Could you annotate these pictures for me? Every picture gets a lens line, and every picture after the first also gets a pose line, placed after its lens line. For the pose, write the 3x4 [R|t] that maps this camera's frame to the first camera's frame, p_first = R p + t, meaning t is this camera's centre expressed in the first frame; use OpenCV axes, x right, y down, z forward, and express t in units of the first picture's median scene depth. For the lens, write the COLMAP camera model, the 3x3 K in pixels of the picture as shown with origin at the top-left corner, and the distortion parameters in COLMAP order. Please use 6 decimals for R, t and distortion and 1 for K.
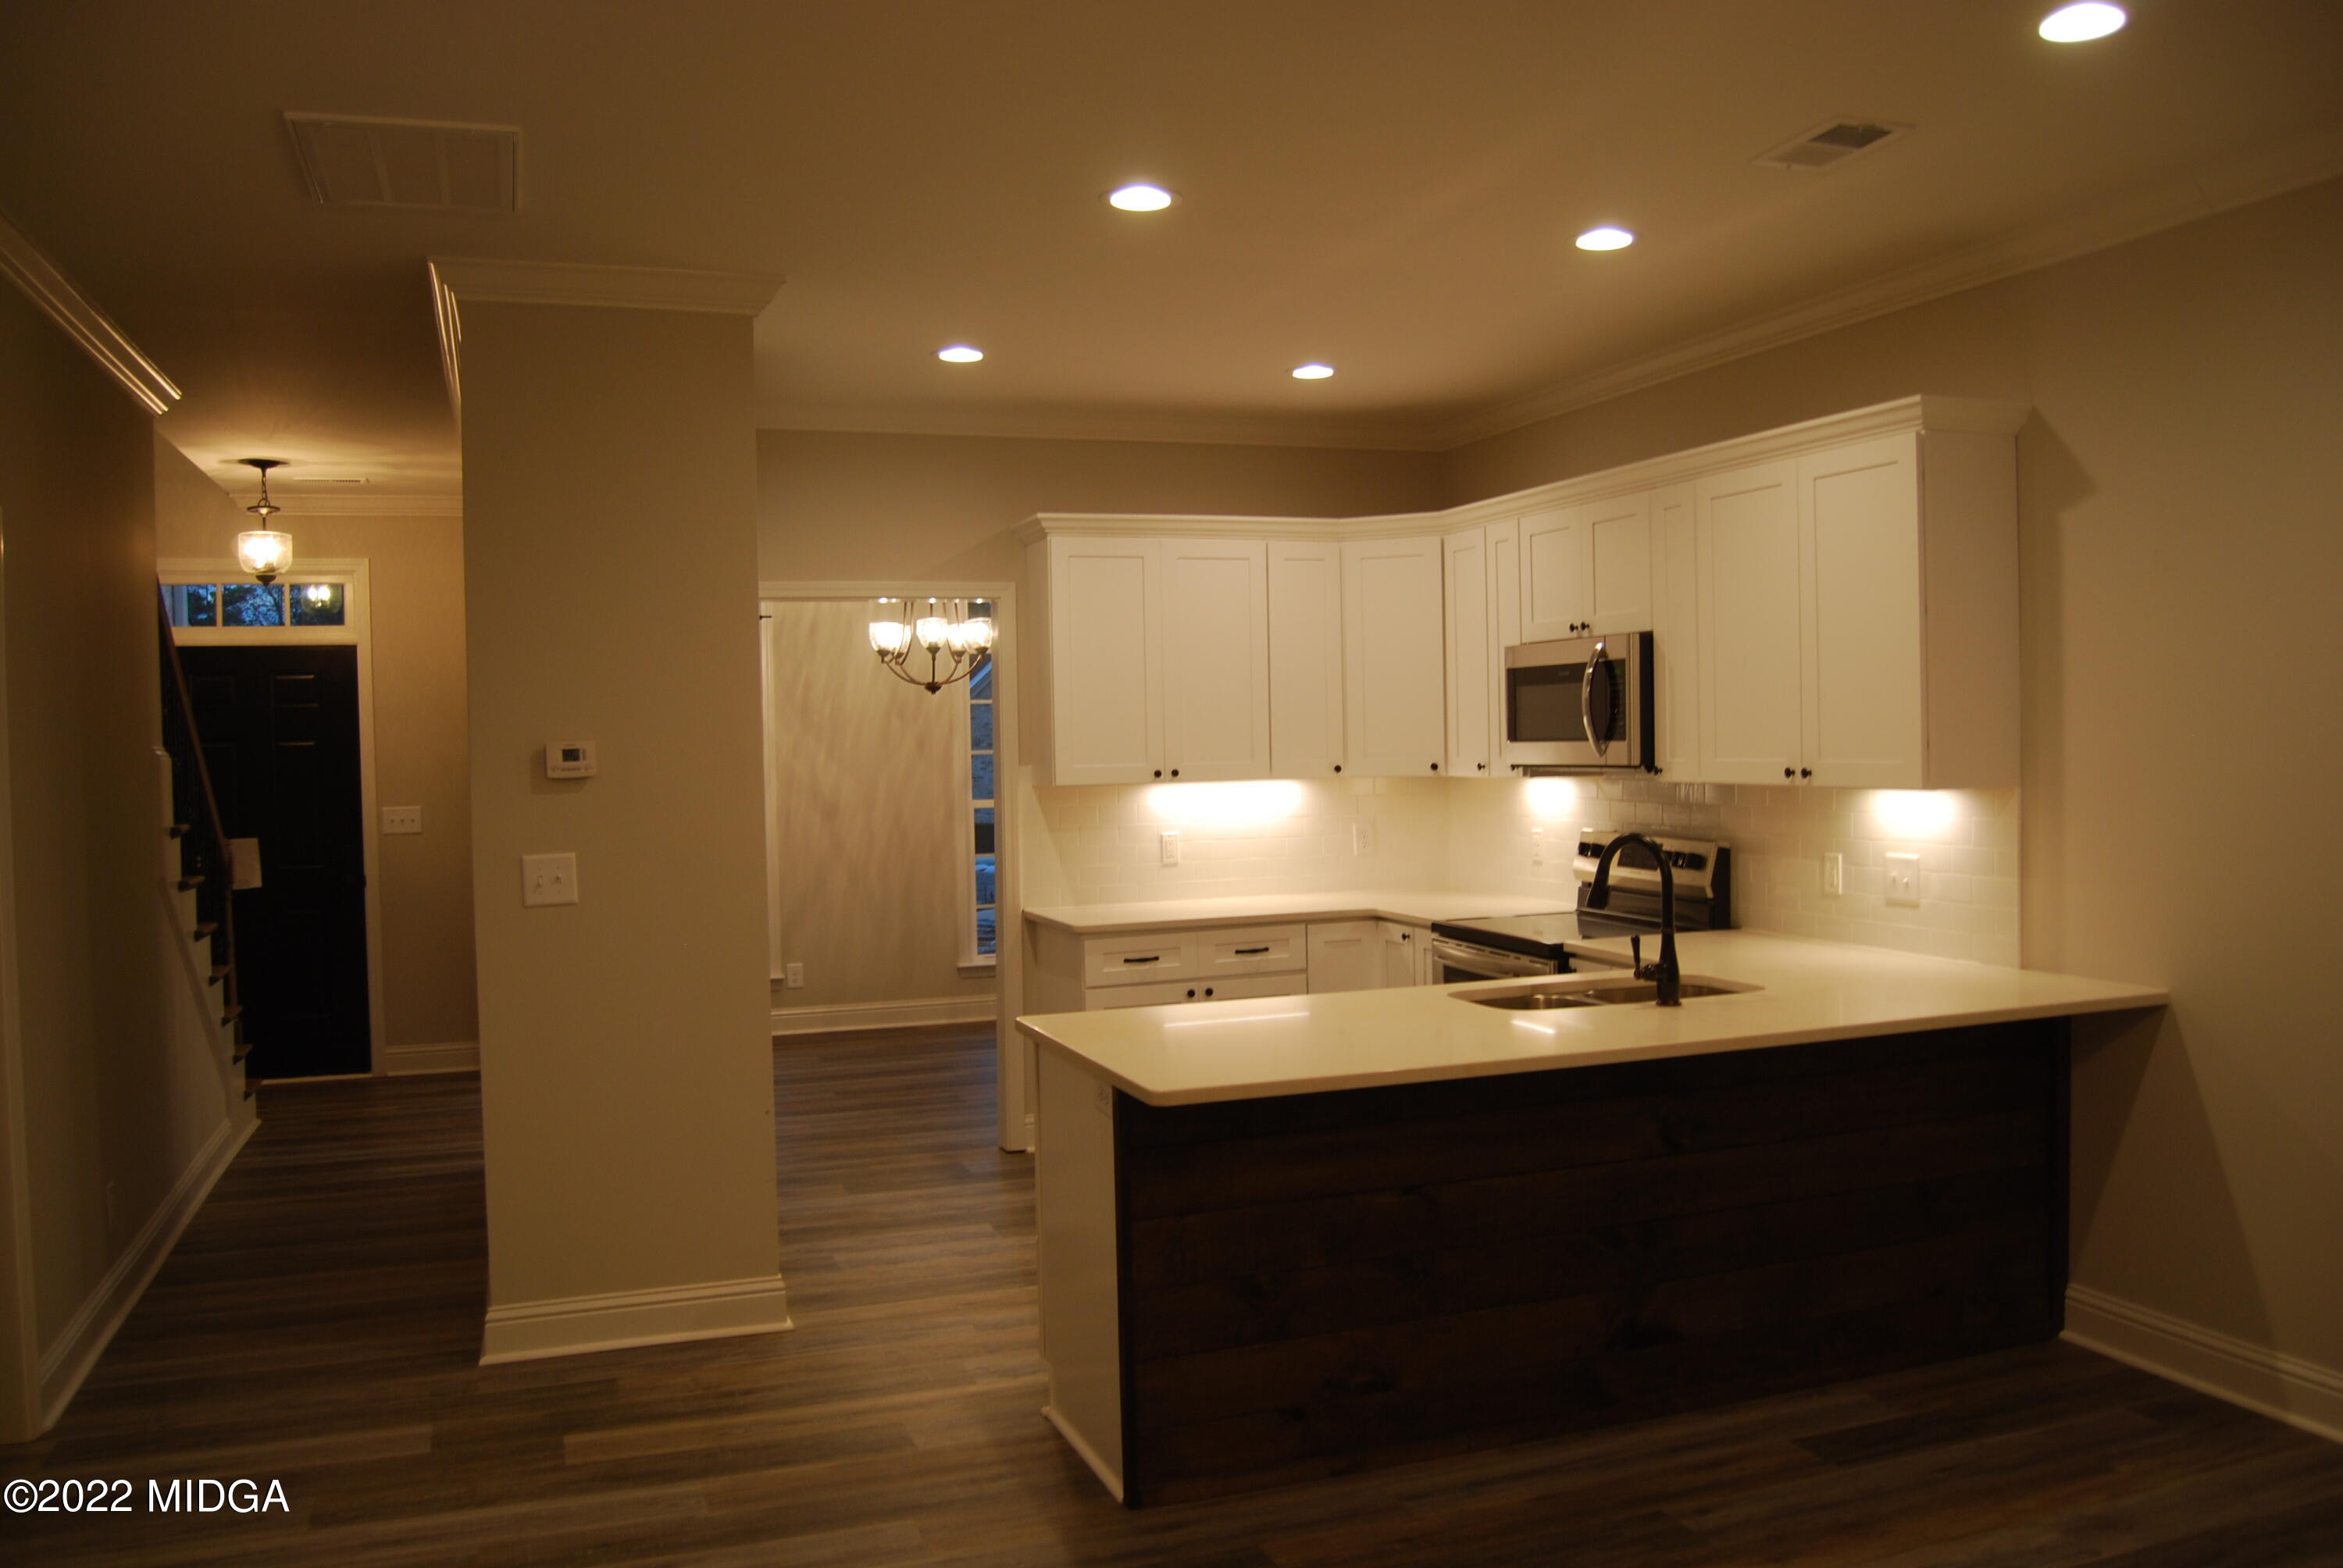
lens RADIAL K [[1837.6, 0, 1171.5], [0, 1837.6, 784.0], [0, 0, 1]] dist [-0.082516, 0.001073]
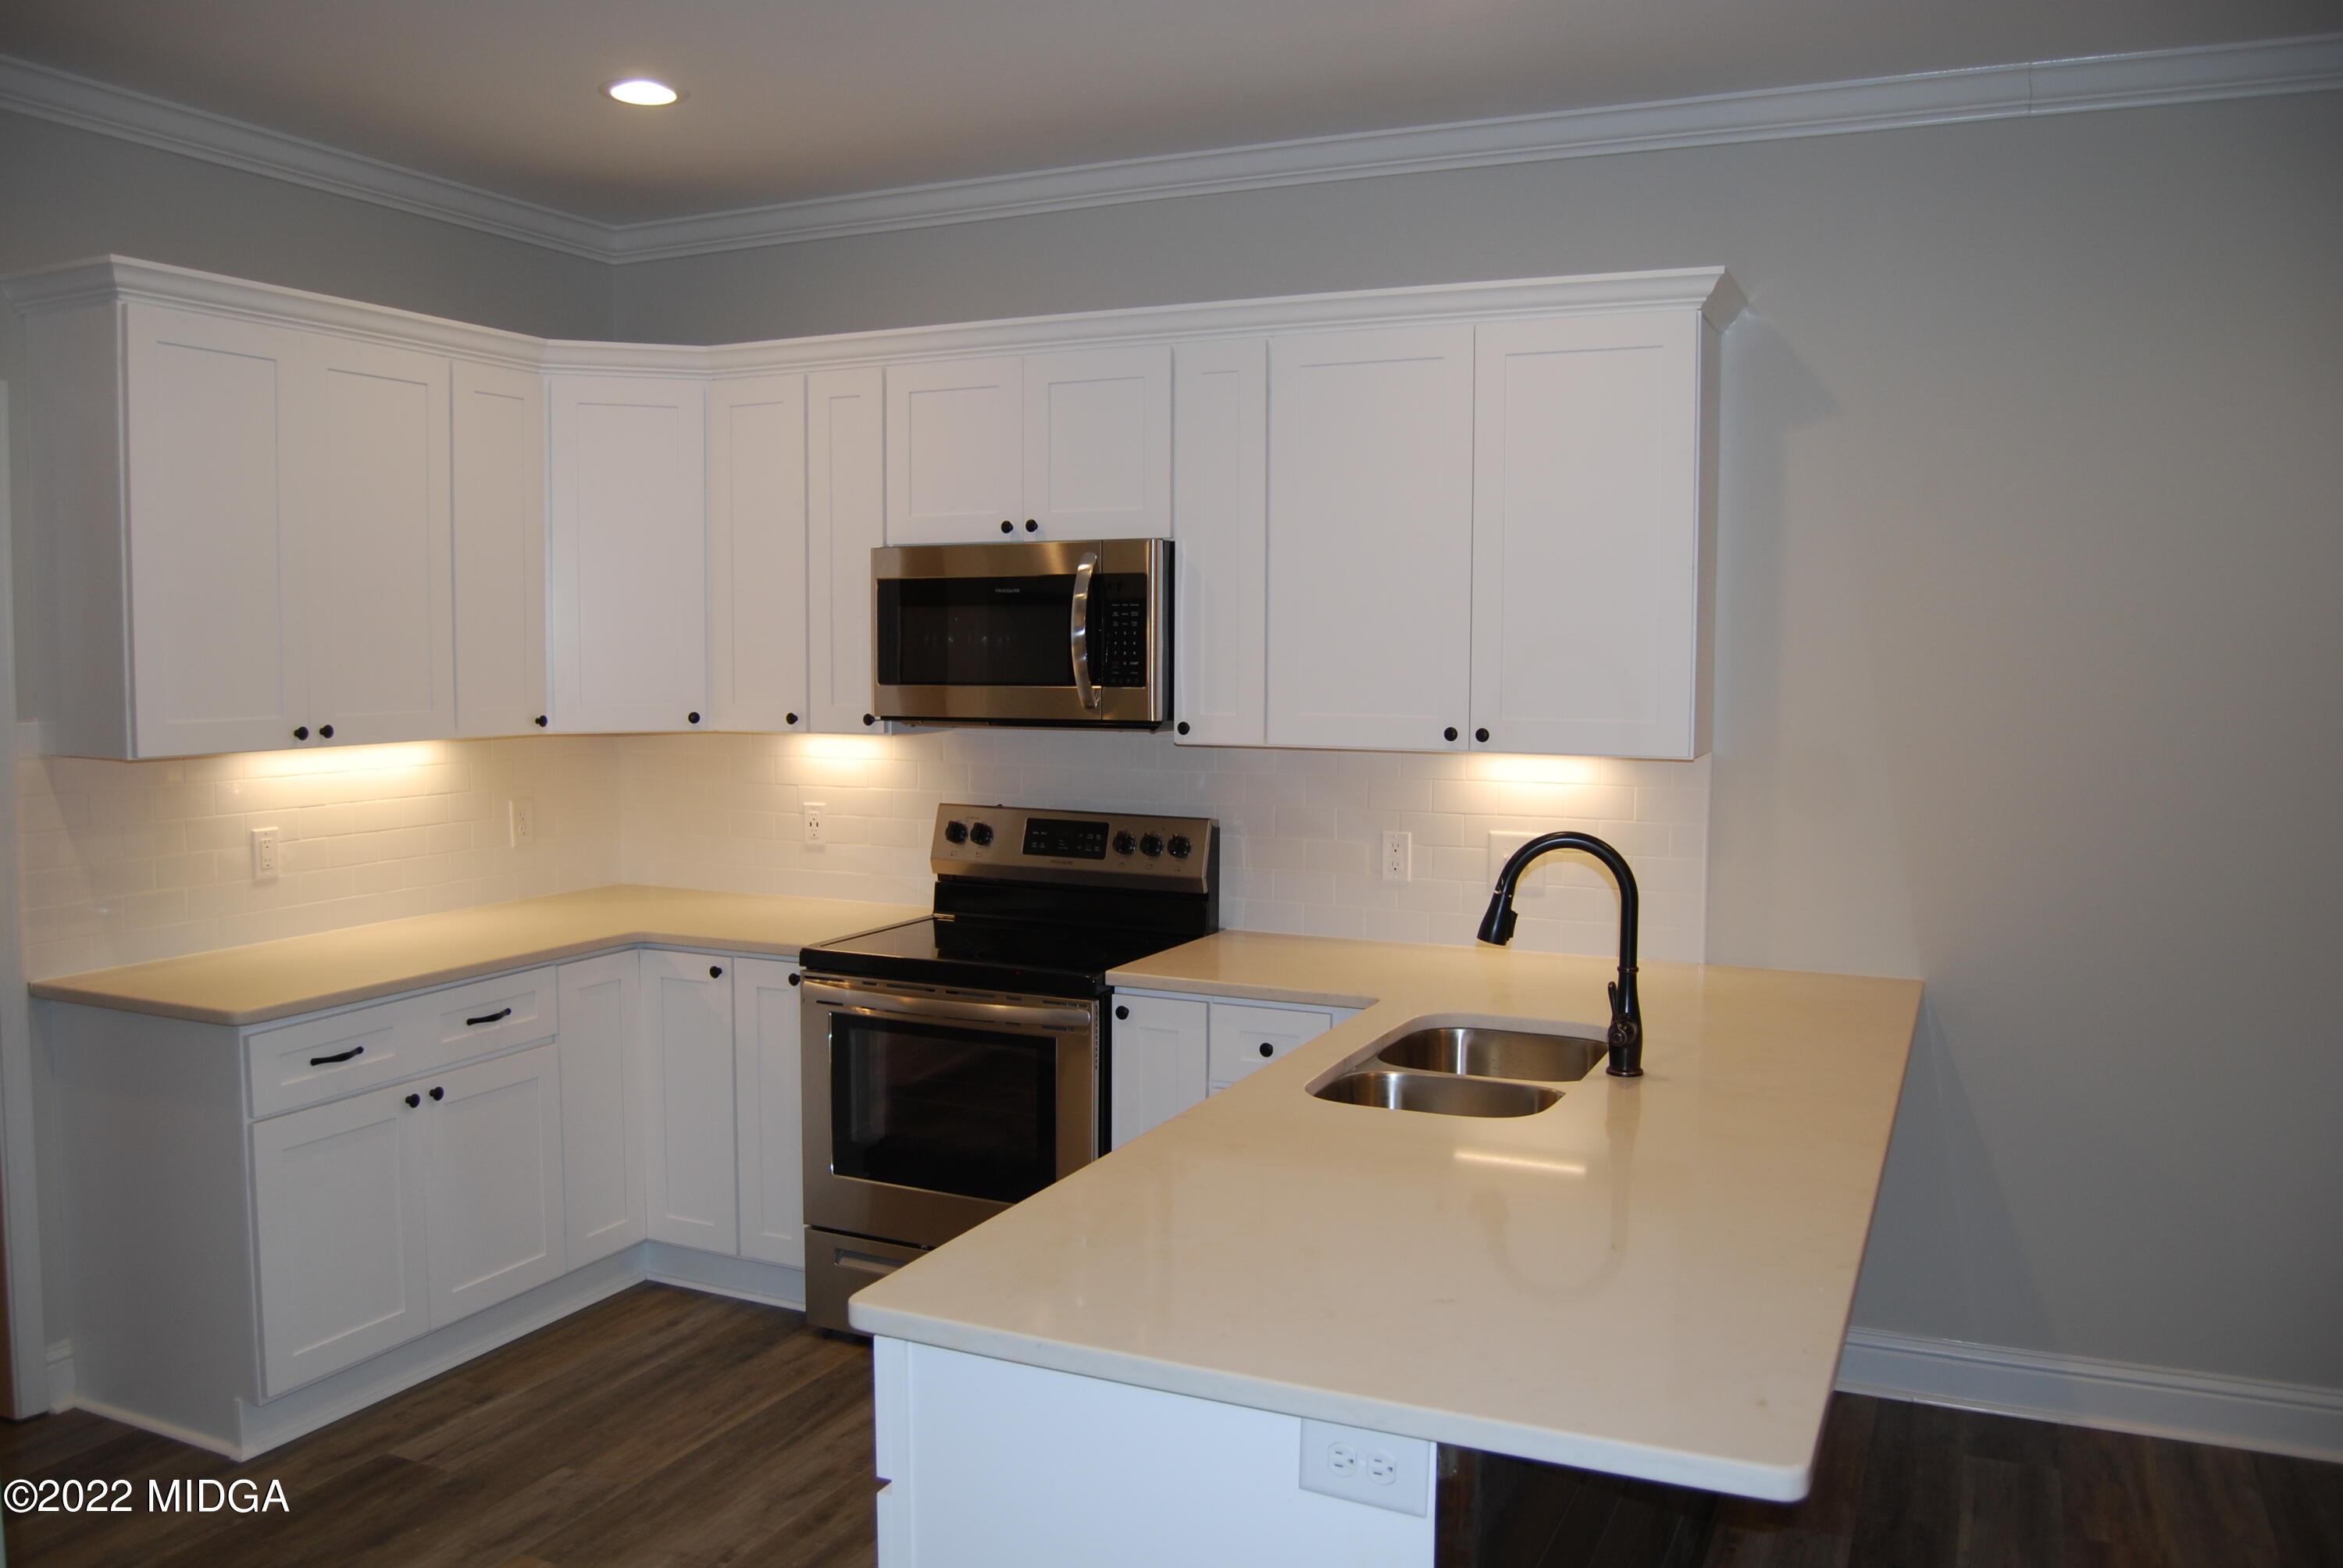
lens RADIAL K [[1837.6, 0, 1171.5], [0, 1837.6, 784.0], [0, 0, 1]] dist [-0.082516, 0.001073]
pose [[0.705170, -0.027933, 0.708488, -0.245345], [0.000229, 0.999233, 0.039168, -0.012889], [-0.709039, -0.027459, 0.704635, 0.443386]]
